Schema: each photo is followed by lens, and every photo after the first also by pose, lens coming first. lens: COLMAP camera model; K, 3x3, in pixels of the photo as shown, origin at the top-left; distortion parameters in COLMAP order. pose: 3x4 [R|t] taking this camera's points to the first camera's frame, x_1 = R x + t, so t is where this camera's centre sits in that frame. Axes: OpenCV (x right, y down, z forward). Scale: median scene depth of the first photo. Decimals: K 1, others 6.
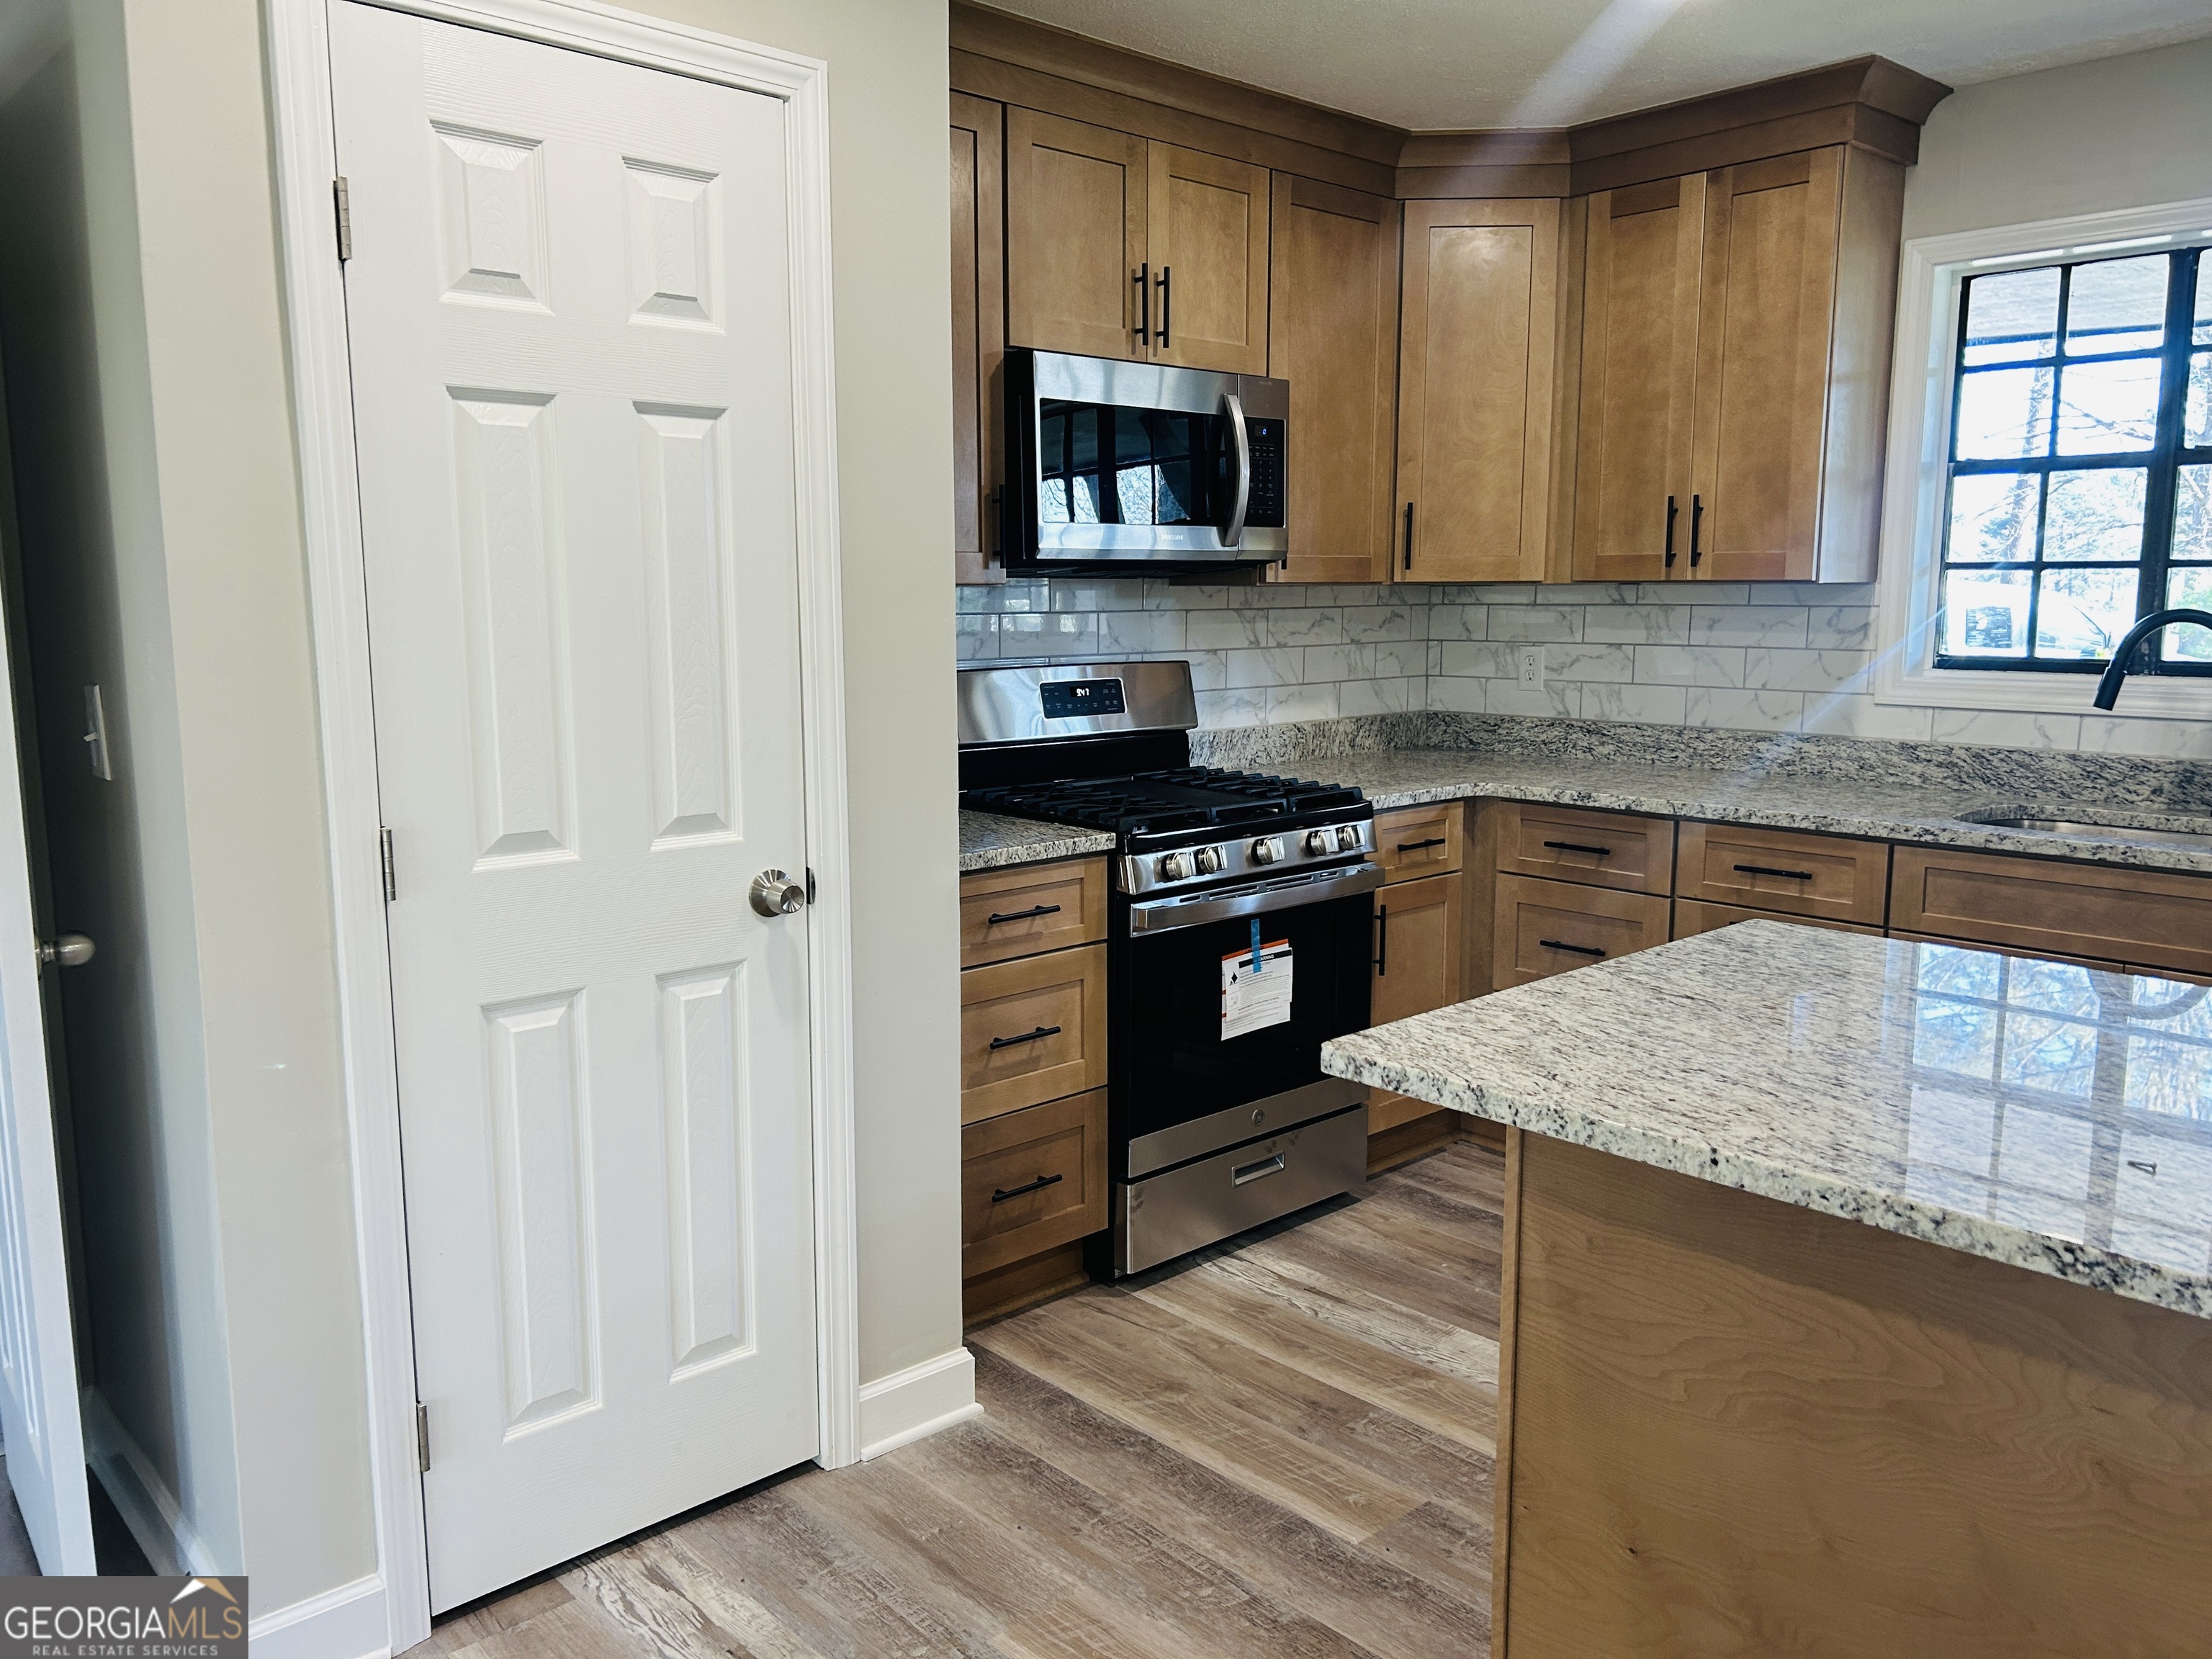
lens RADIAL K [[1665.1, 0, 1114.6], [0, 1665.1, 823.8], [0, 0, 1]] dist [0.041385, -0.038489]
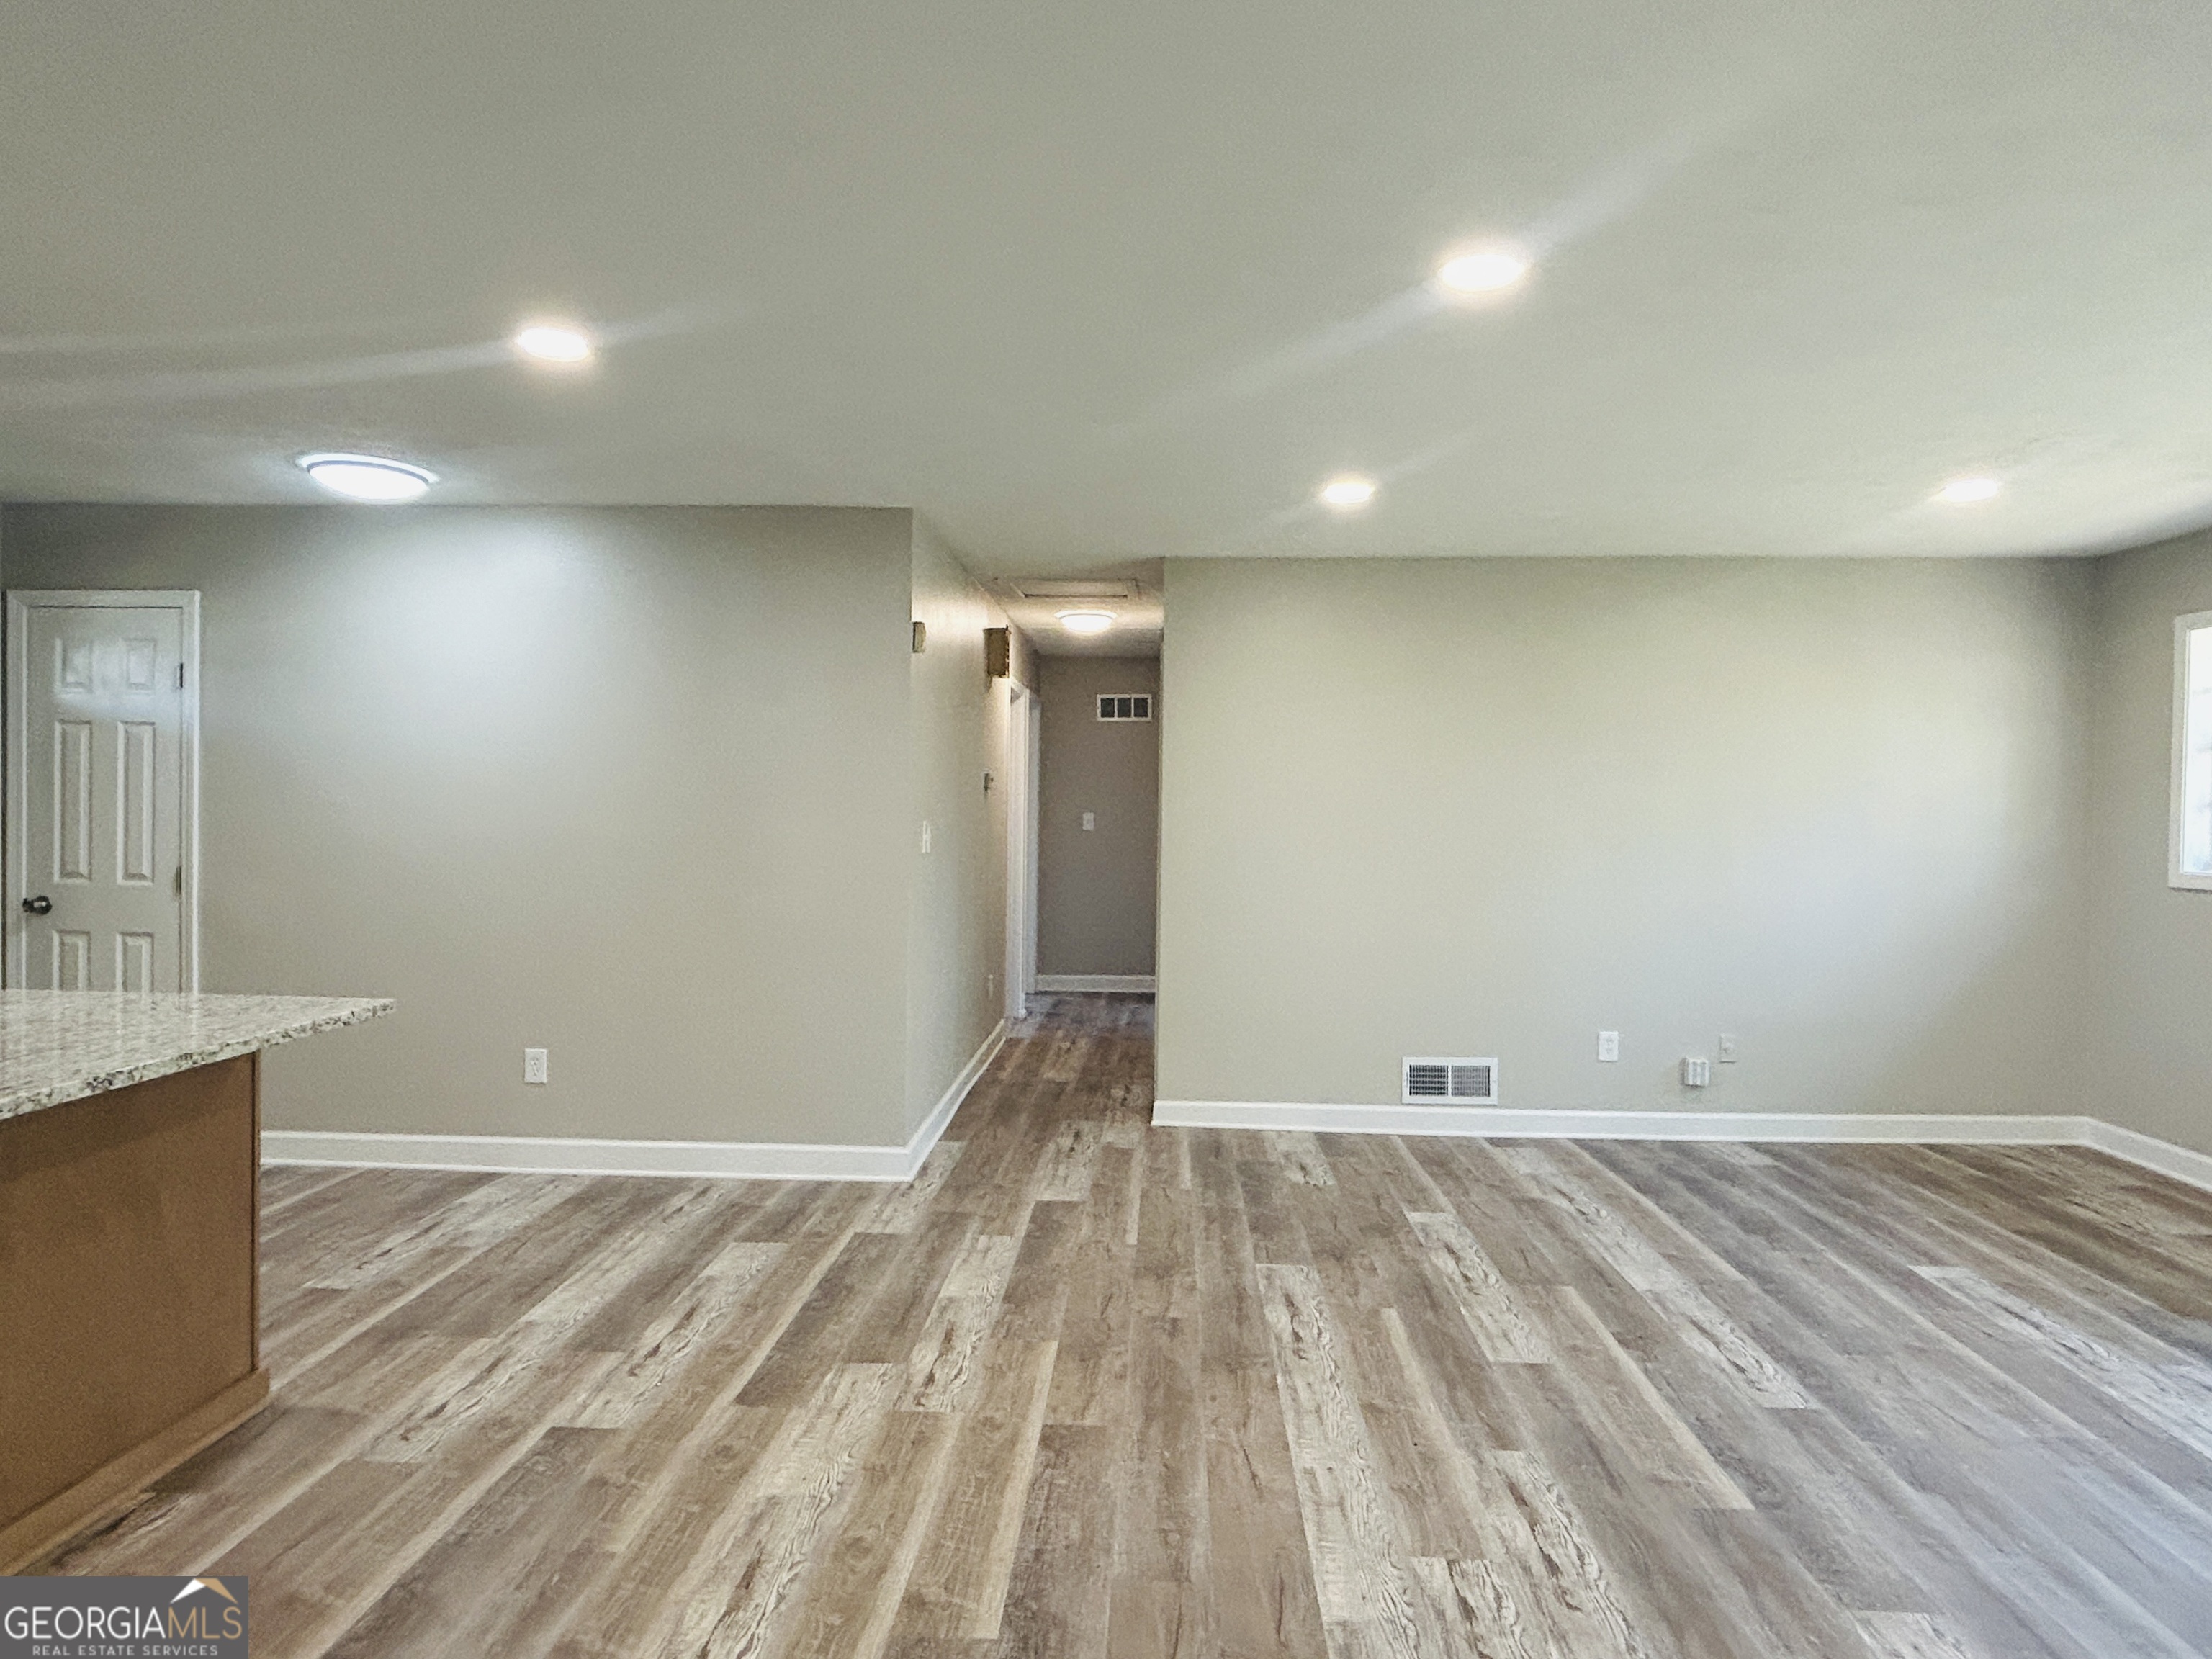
lens RADIAL K [[1371.5, 0, 1096.5], [0, 1371.5, 822.1], [0, 0, 1]] dist [-0.003660, 0.002813]
pose [[-0.698367, -0.019886, 0.715464, -0.593329], [0.090645, 0.989108, 0.115970, -0.062528], [-0.709977, 0.145843, -0.688957, 0.453971]]
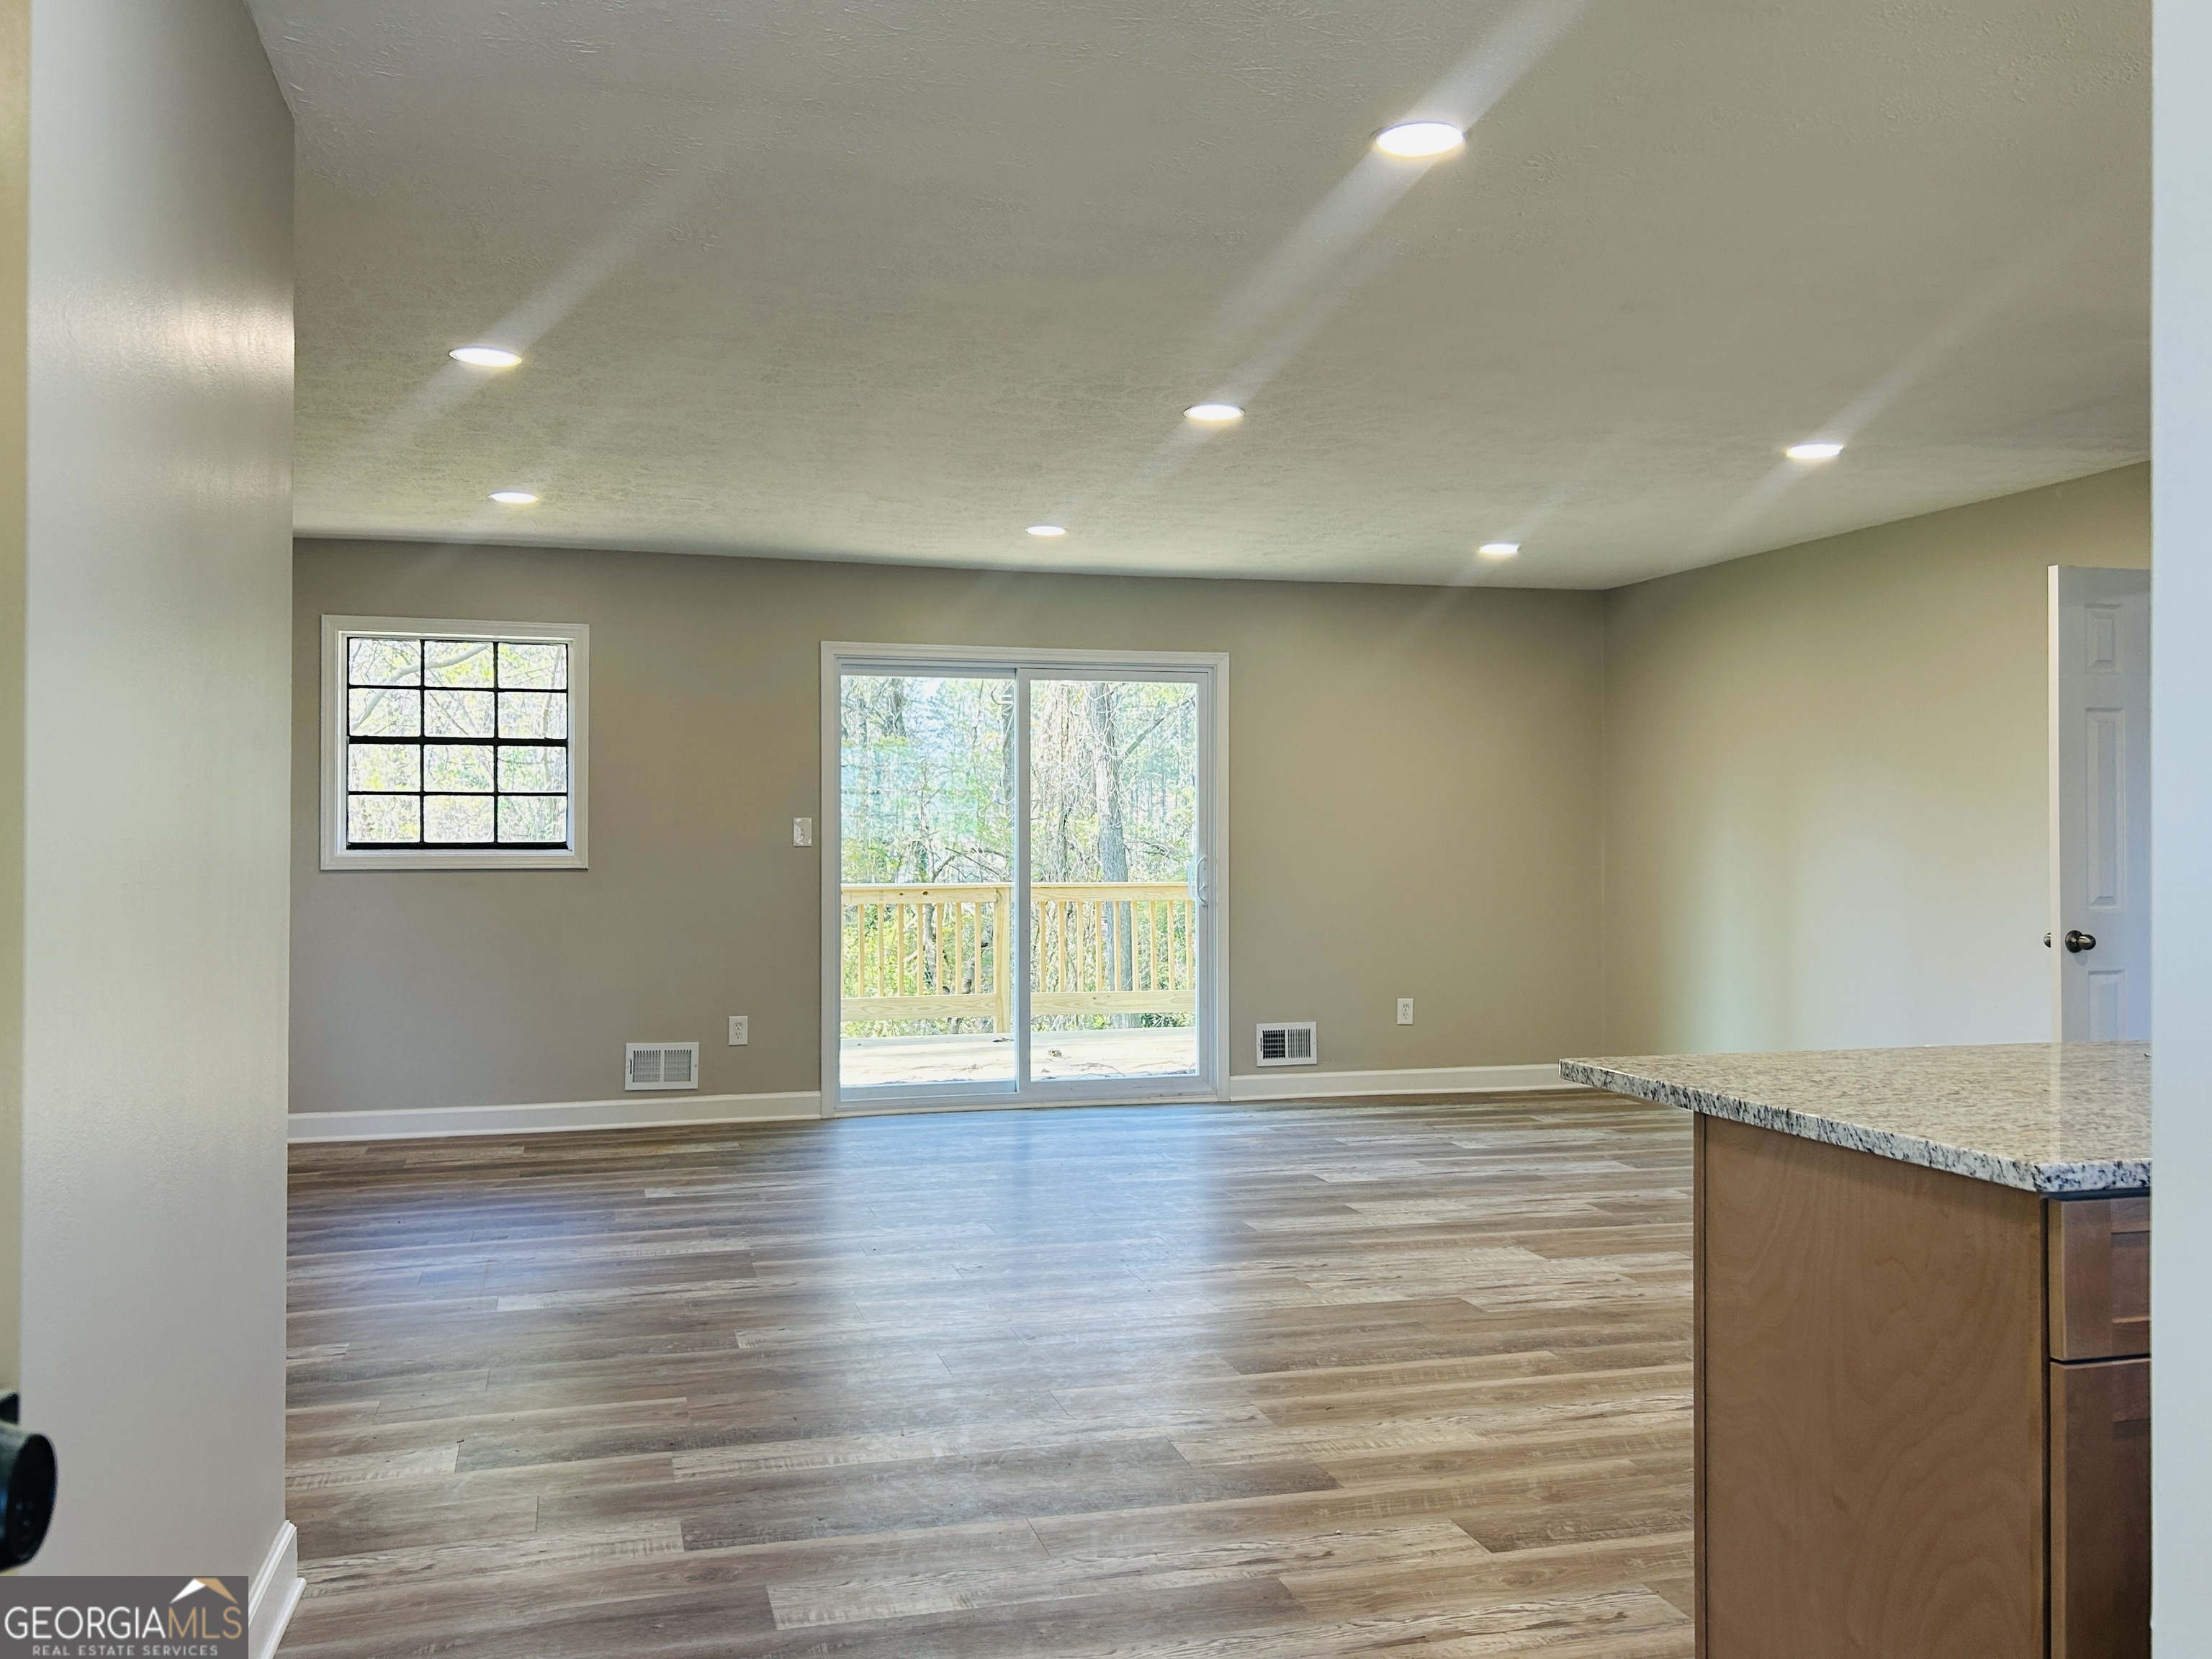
lens RADIAL K [[1836.6, 0, 1112.6], [0, 1836.6, 825.3], [0, 0, 1]] dist [0.105234, -0.199800]
pose [[-0.448234, -0.005438, -0.893900, 1.222555], [-0.131027, 0.989581, 0.059682, -0.009426], [0.884261, 0.143876, -0.444276, 0.350362]]
